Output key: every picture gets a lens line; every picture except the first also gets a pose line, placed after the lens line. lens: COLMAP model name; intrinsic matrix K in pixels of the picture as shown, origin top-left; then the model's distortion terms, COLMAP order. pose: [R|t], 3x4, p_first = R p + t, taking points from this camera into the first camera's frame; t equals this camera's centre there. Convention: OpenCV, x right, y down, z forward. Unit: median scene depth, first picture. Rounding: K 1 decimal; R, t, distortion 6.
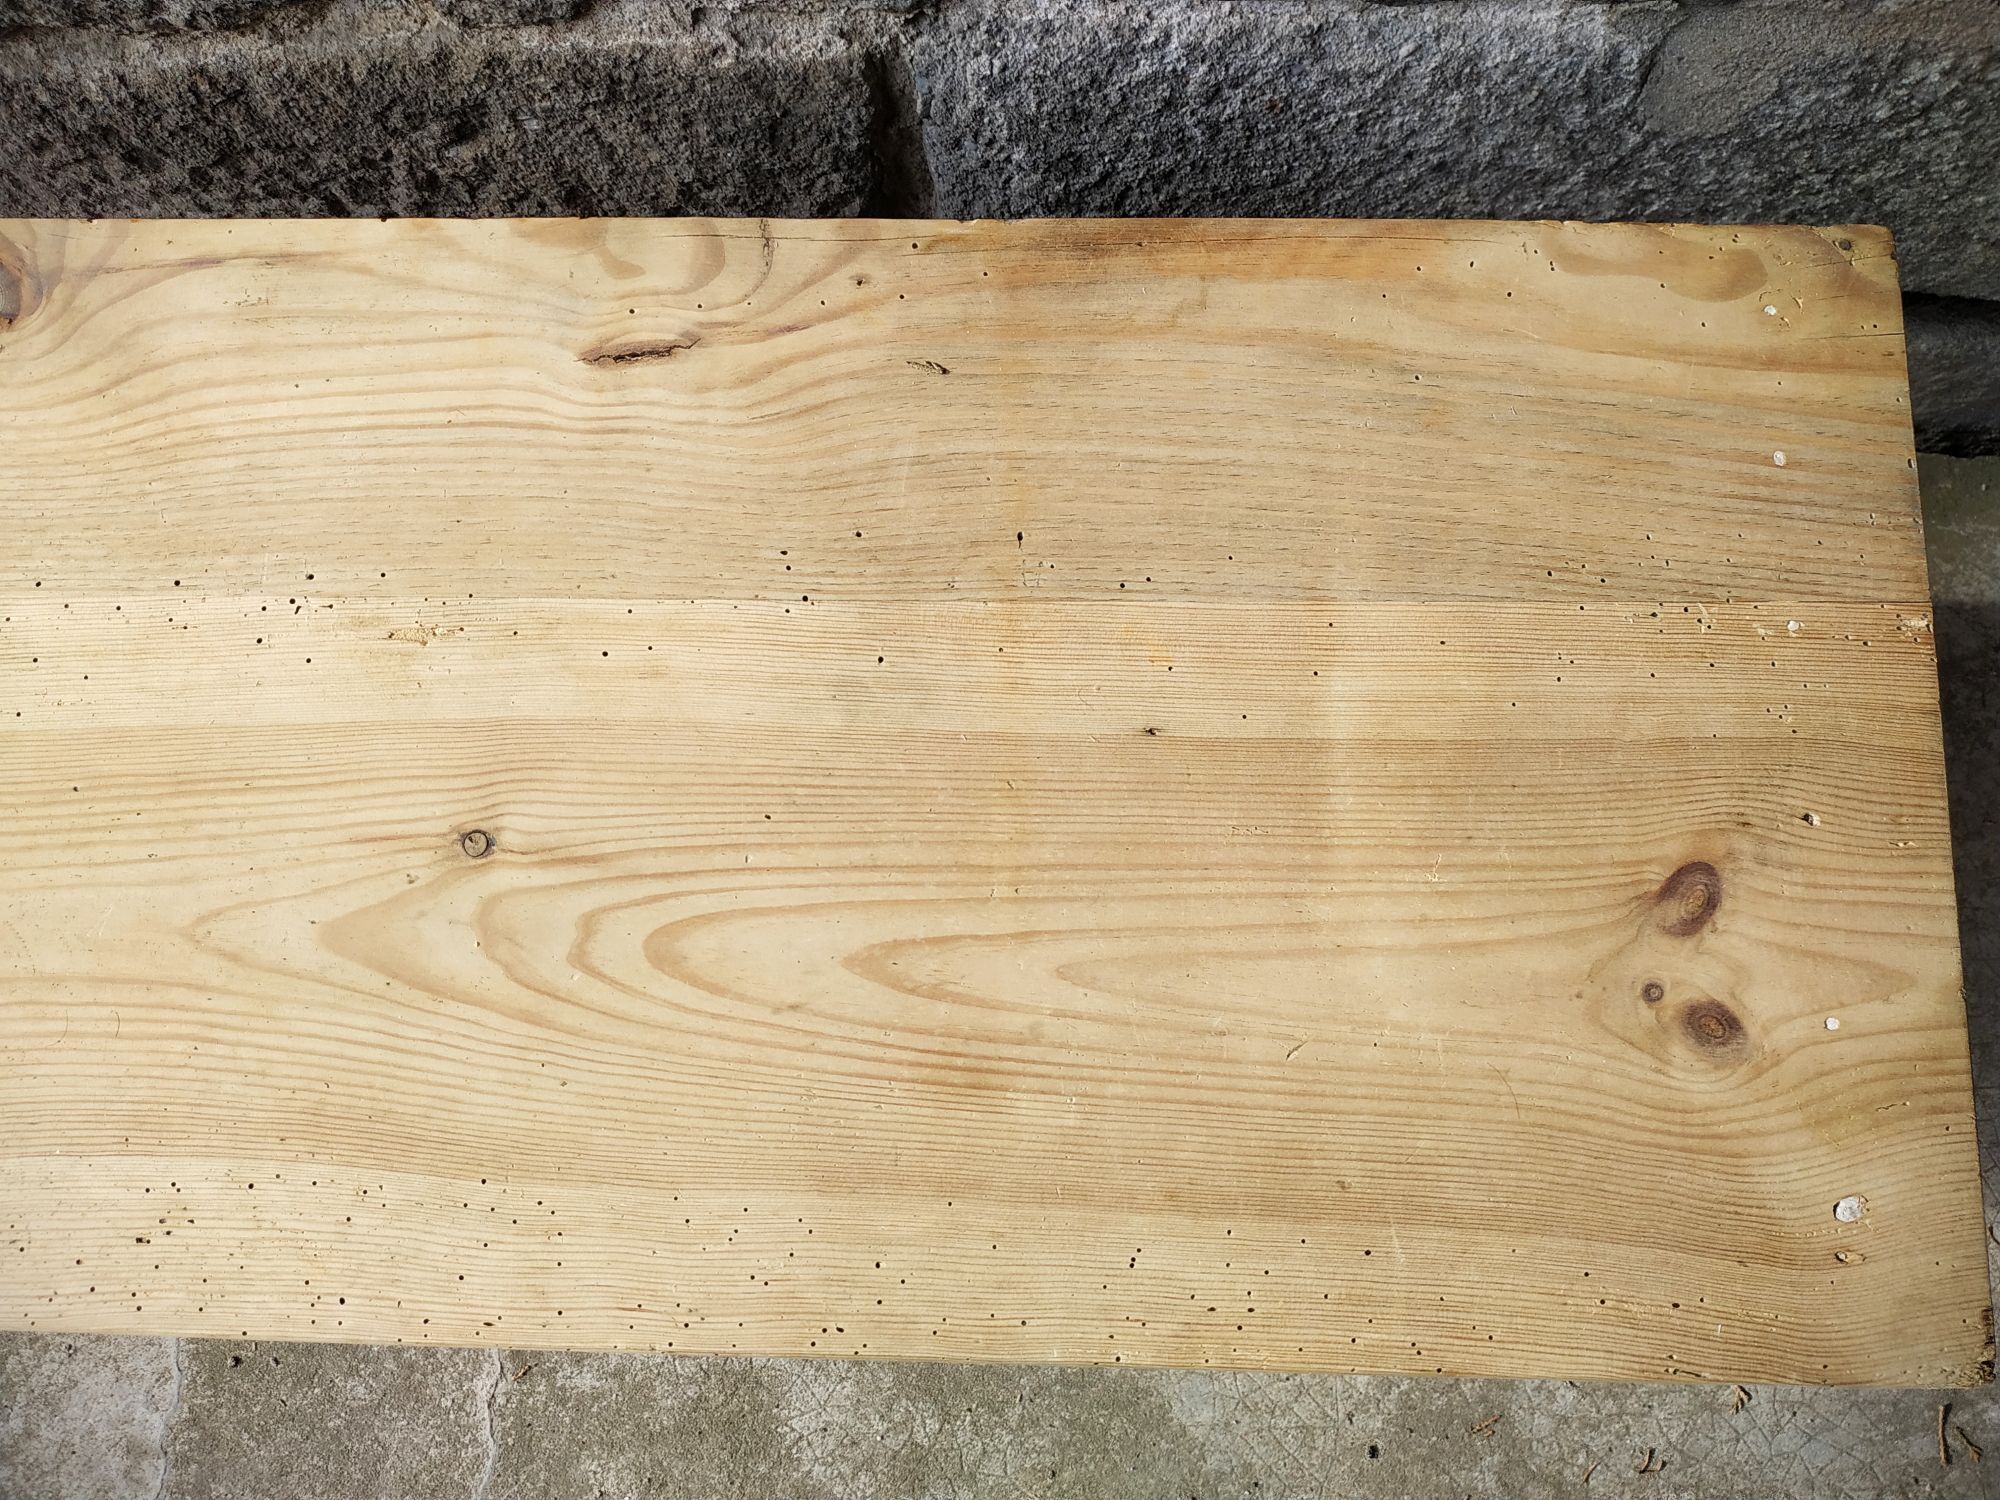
lens RADIAL K [[1459.6, 0, 1000.0], [0, 1459.6, 750.0], [0, 0, 1]] dist [-0.001439, -0.007193]
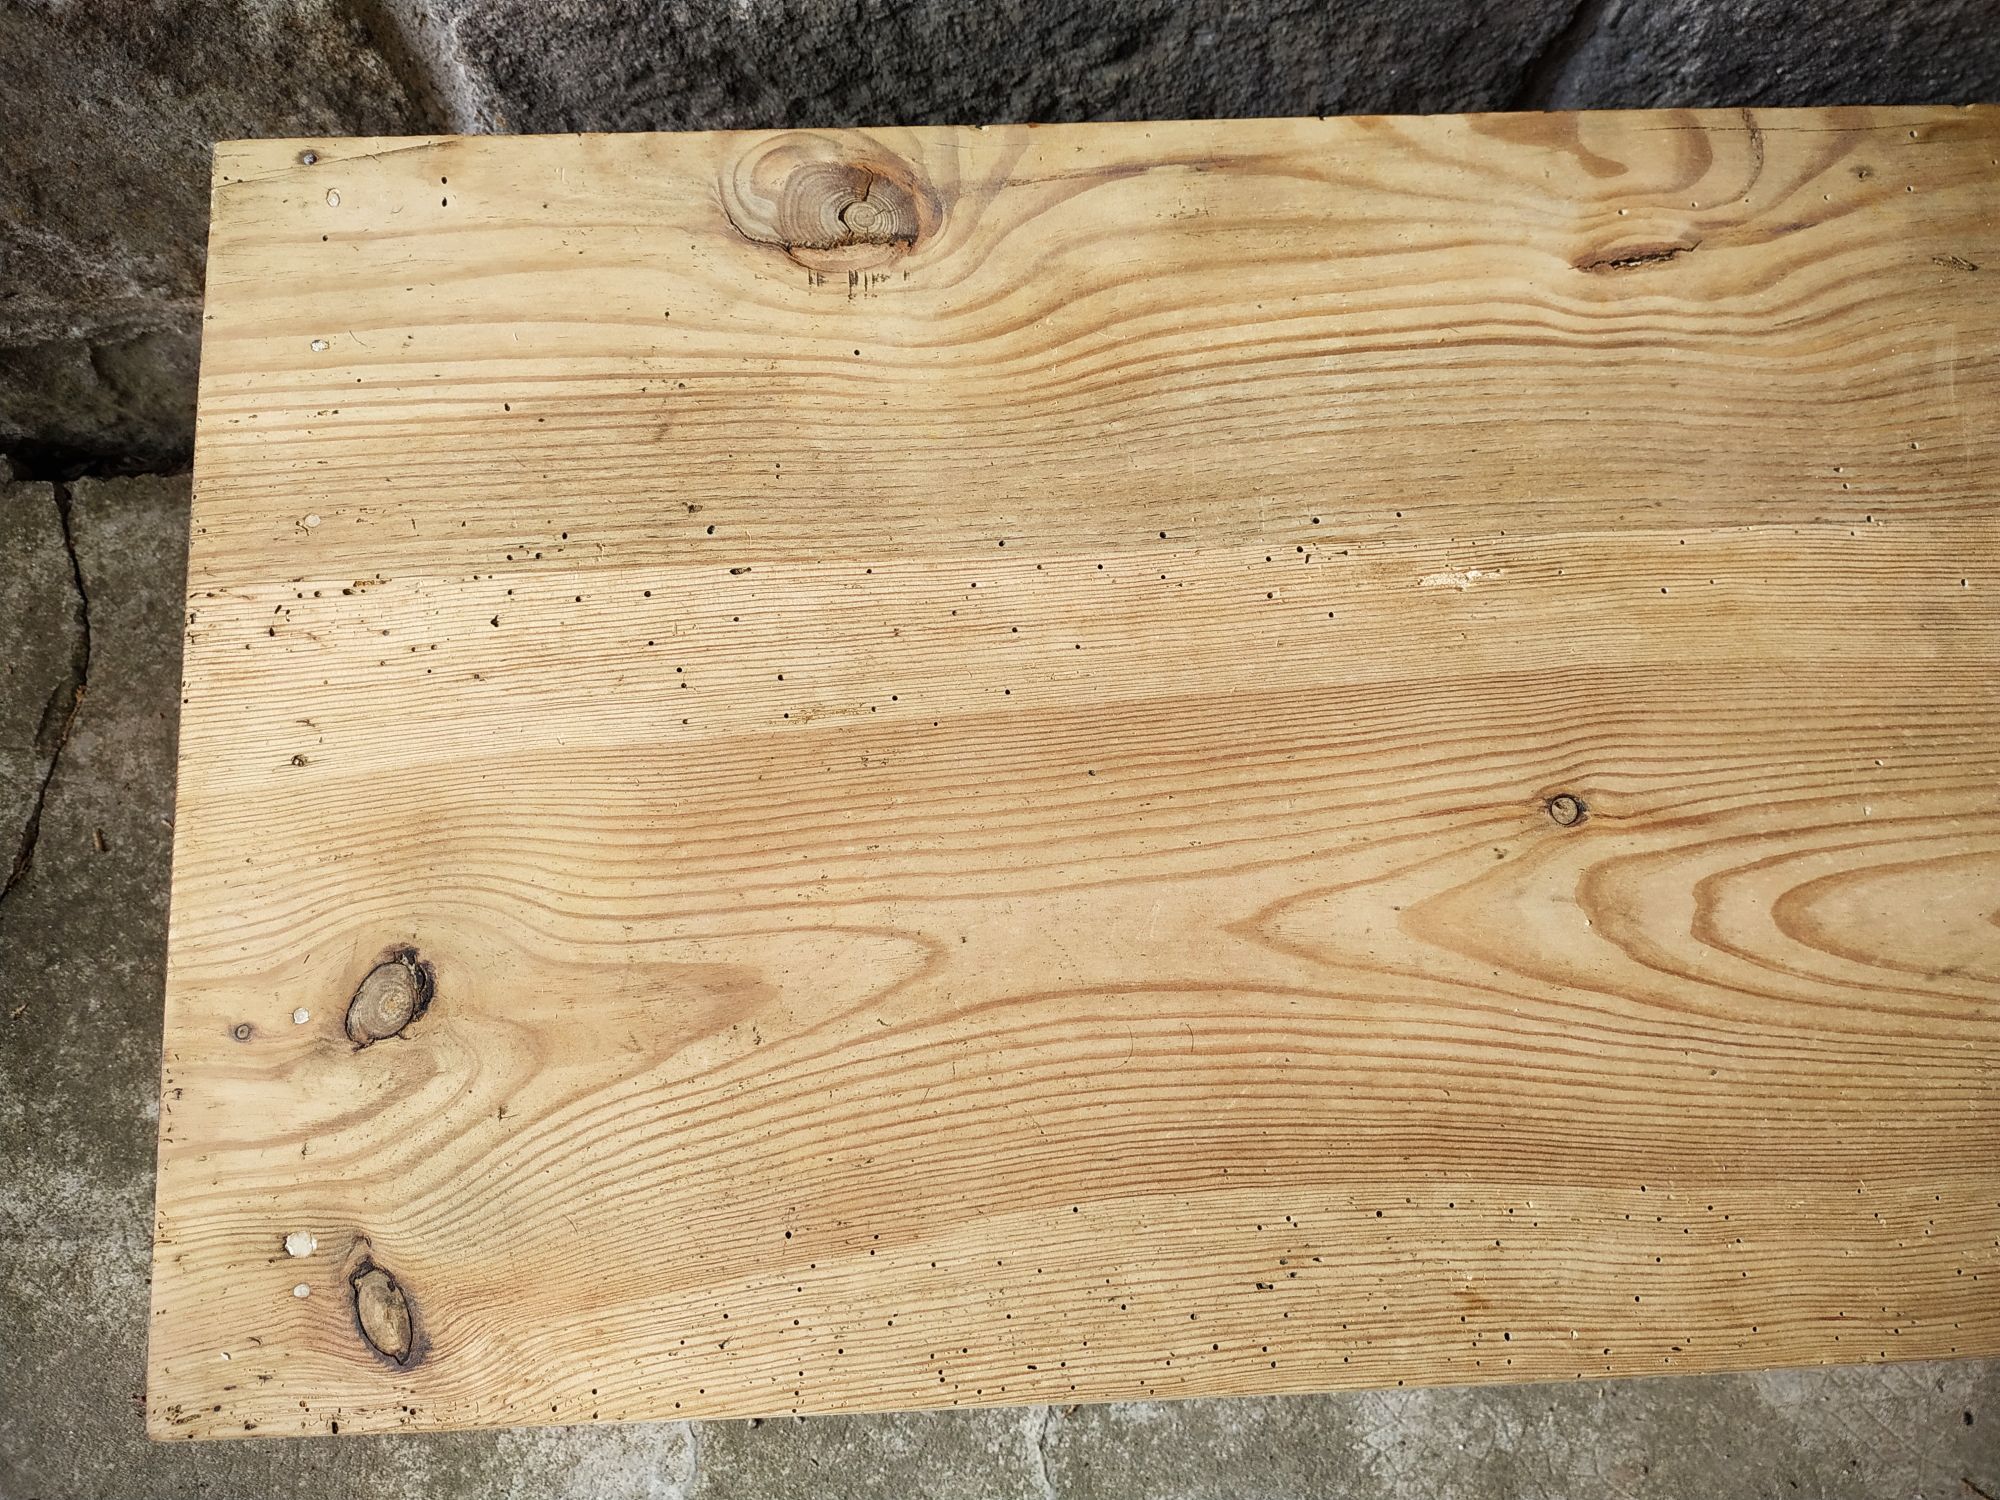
lens RADIAL K [[1475.4, 0, 1005.4], [0, 1475.4, 748.7], [0, 0, 1]] dist [-0.017327, 0.004176]
pose [[0.996942, -0.051164, 0.059063, -0.709684], [0.051128, 0.998690, 0.002123, 0.007516], [-0.059095, 0.000903, 0.998252, 0.123549]]
